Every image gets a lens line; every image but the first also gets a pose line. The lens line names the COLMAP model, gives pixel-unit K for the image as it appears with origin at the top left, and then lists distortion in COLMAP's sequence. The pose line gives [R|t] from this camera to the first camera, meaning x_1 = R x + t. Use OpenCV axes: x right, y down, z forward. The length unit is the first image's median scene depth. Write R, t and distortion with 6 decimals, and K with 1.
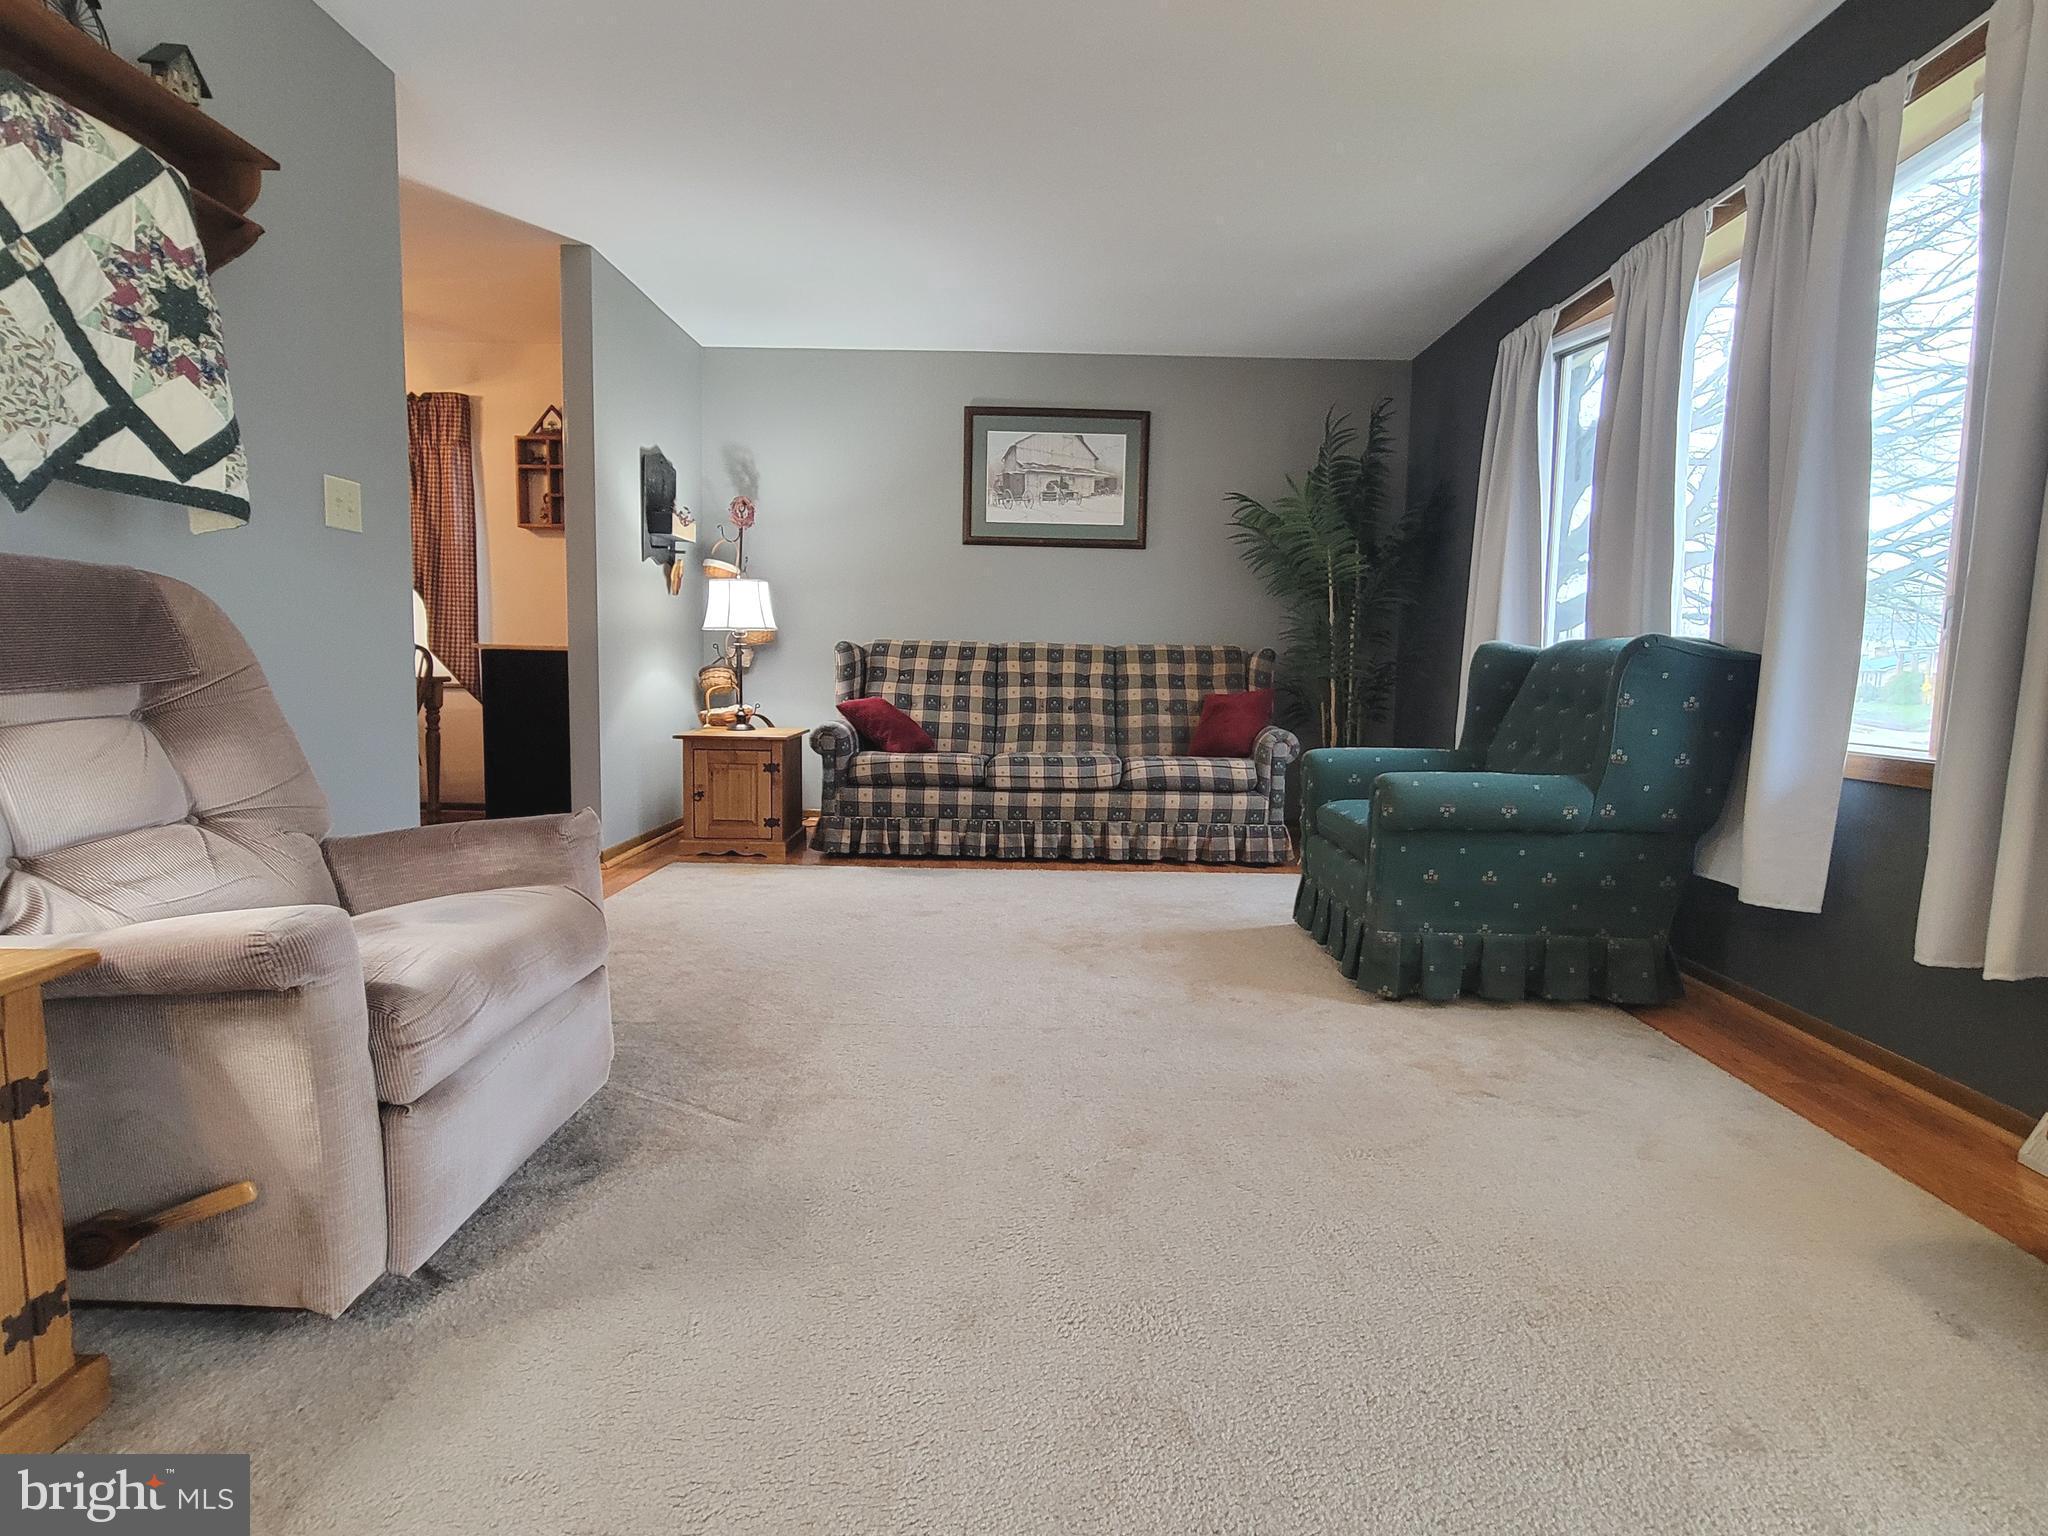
lens RADIAL K [[992.4, 0, 1033.5], [0, 992.4, 762.8], [0, 0, 1]] dist [-0.001649, -0.000047]
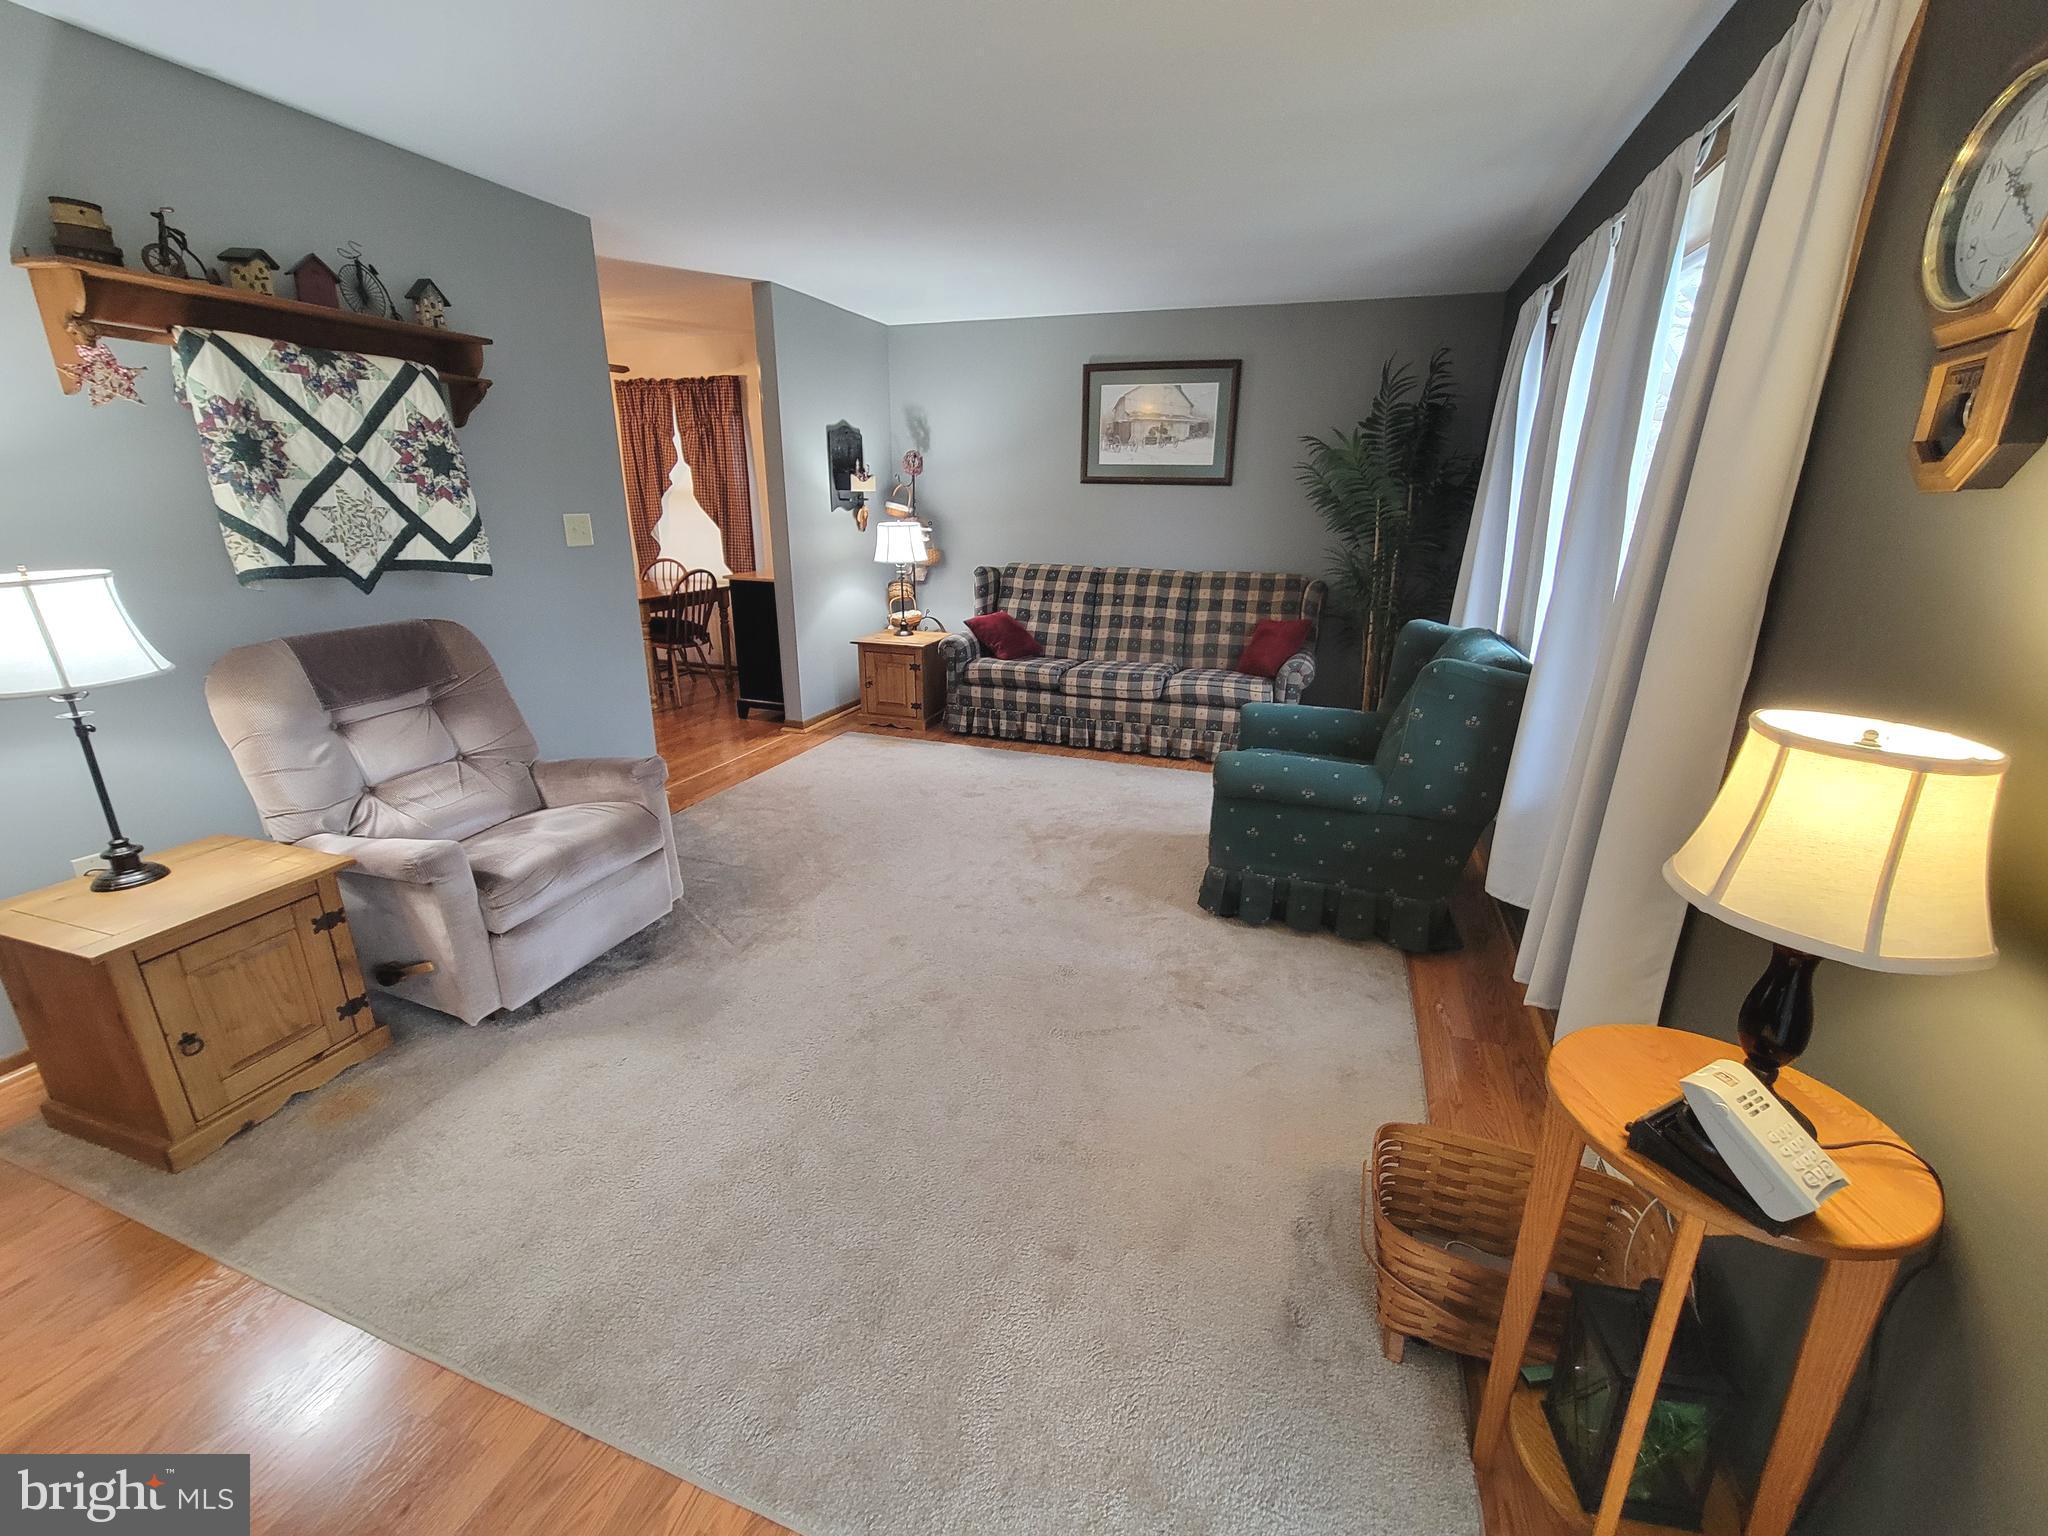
lens RADIAL K [[827.8, 0, 1032.4], [0, 827.8, 761.8], [0, 0, 1]] dist [-0.000316, 0.000012]
pose [[0.946564, 0.091610, -0.309231, 0.264789], [-0.026092, 0.977419, 0.209696, -0.114316], [0.321459, -0.190422, 0.927580, -0.047625]]
